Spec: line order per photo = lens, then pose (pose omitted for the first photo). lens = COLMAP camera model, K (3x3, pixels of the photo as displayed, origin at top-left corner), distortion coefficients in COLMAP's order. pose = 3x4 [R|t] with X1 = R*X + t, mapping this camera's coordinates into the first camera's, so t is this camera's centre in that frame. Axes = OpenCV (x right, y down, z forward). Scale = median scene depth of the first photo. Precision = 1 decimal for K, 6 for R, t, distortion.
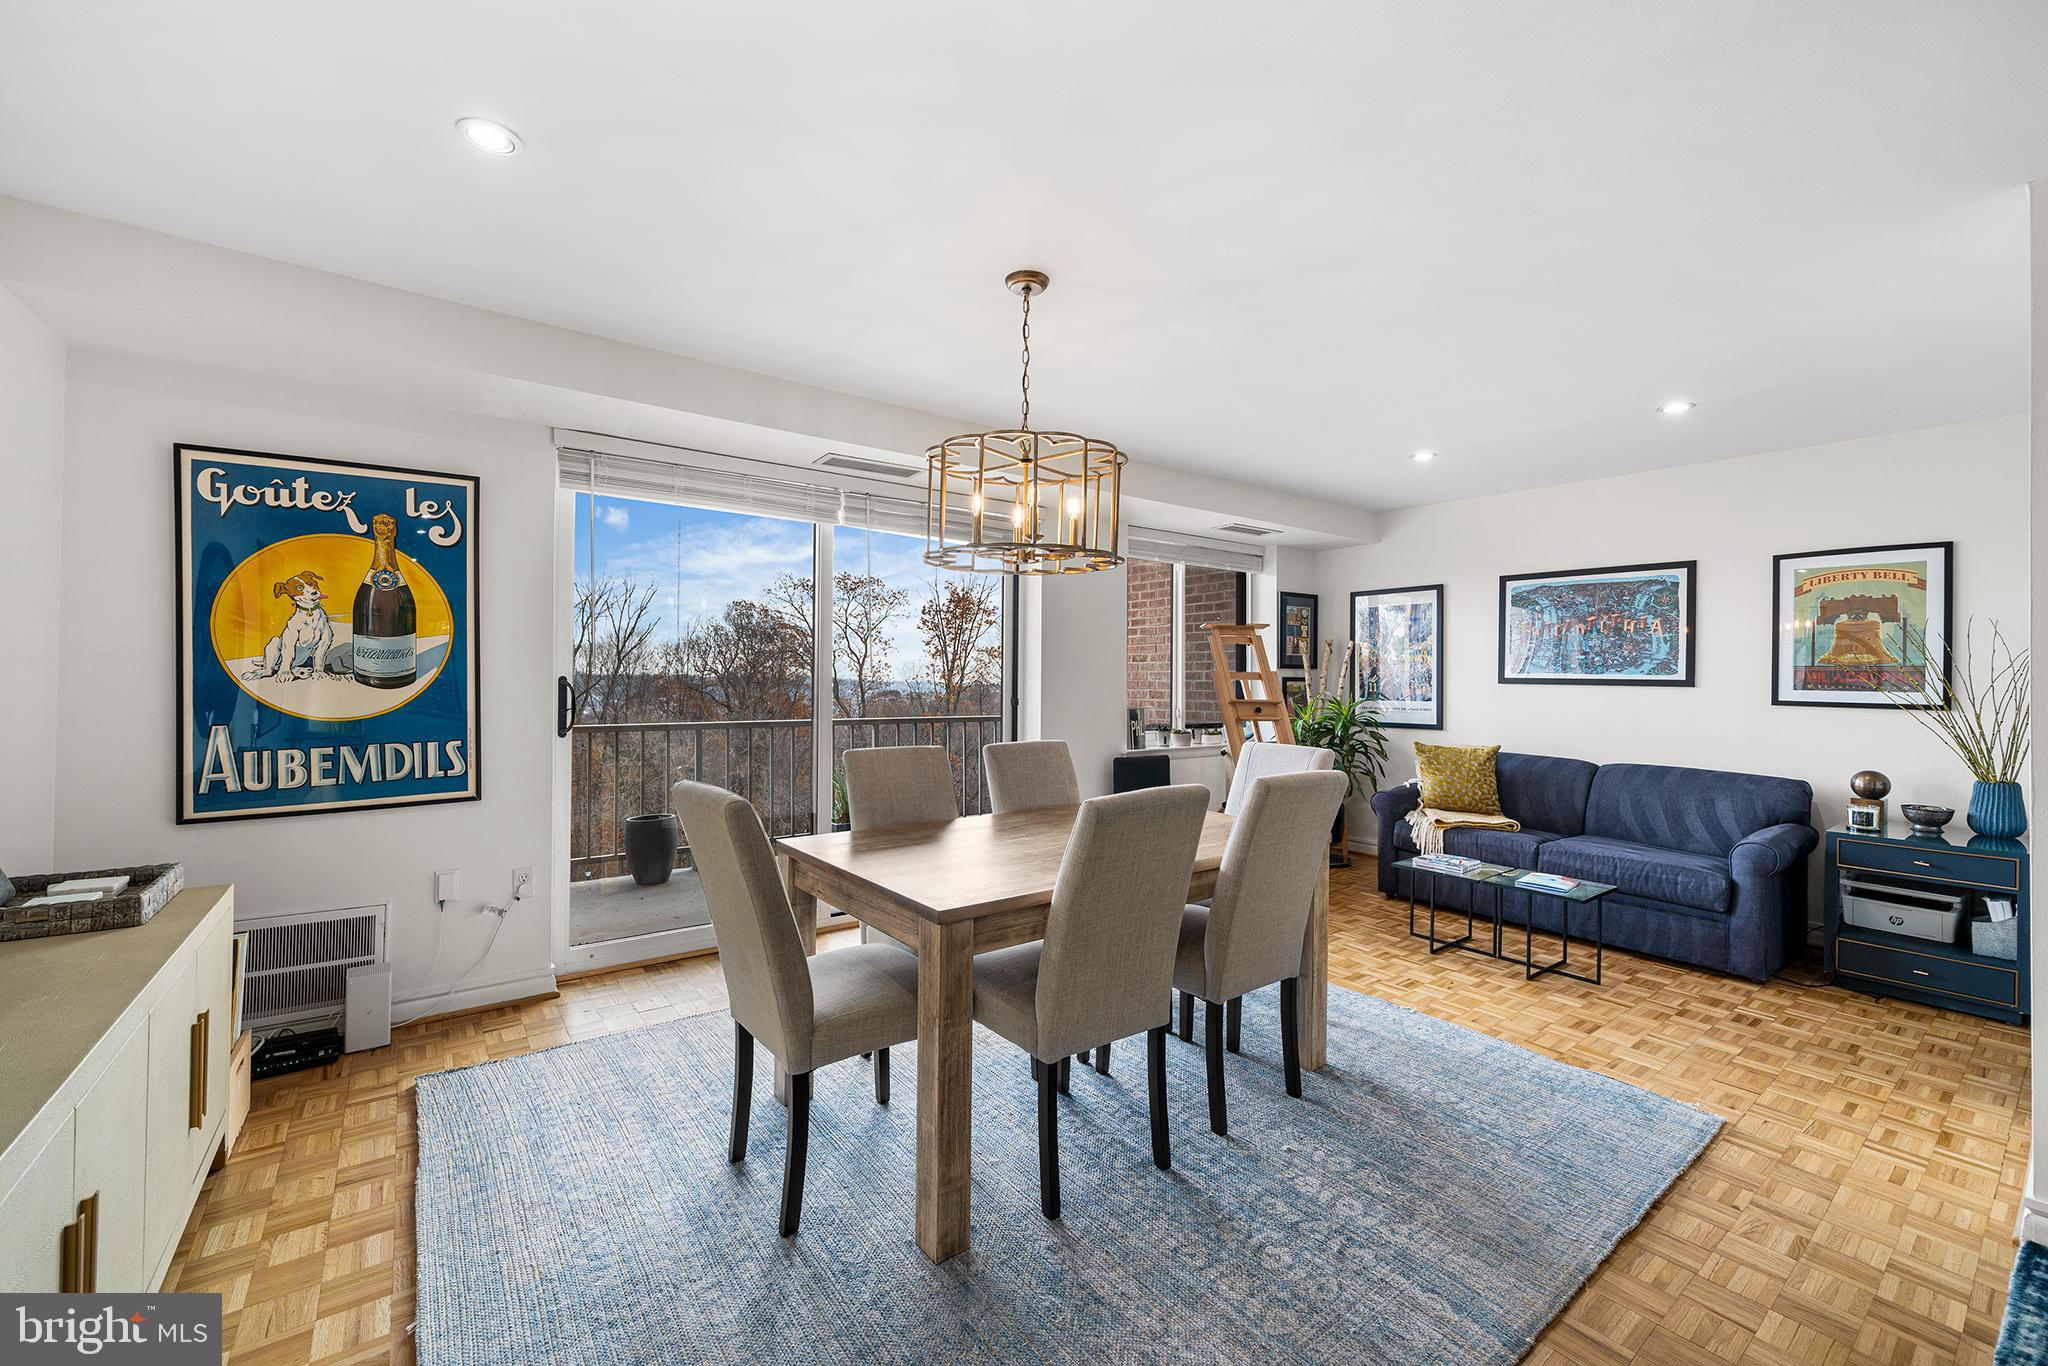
lens RADIAL K [[823.1, 0, 1012.0], [0, 823.1, 671.2], [0, 0, 1]] dist [-0.003221, 0.000966]
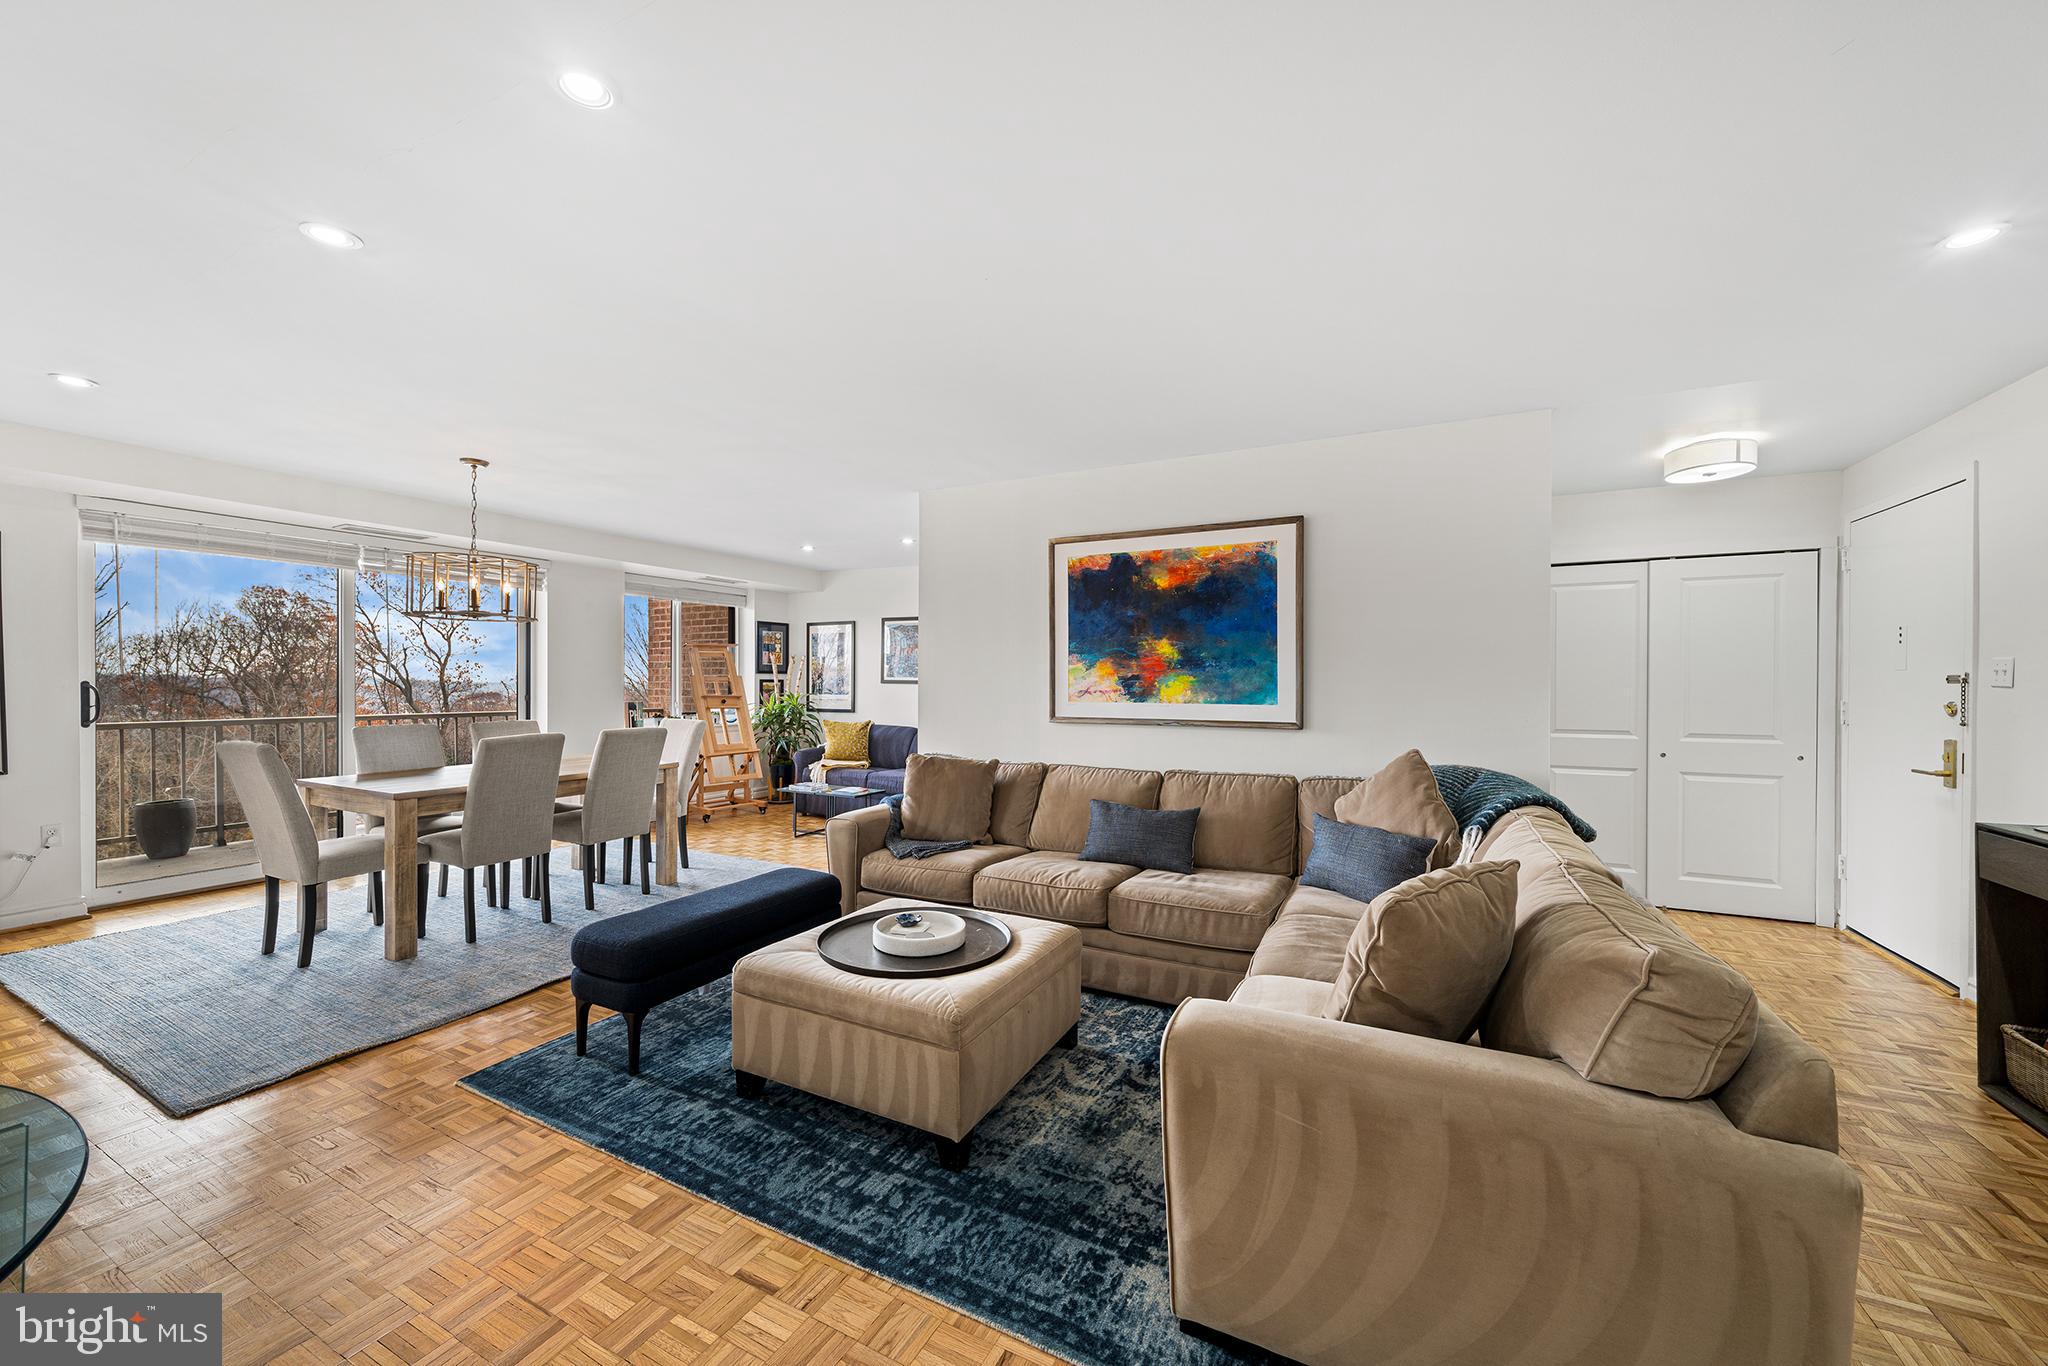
lens RADIAL K [[773.6, 0, 1031.7], [0, 773.6, 683.7], [0, 0, 1]] dist [-0.003955, -0.000221]
pose [[0.894051, -0.005114, 0.447935, 0.236814], [-0.001871, 0.999883, 0.015149, -0.010935], [-0.447960, -0.014382, 0.893938, -0.722371]]
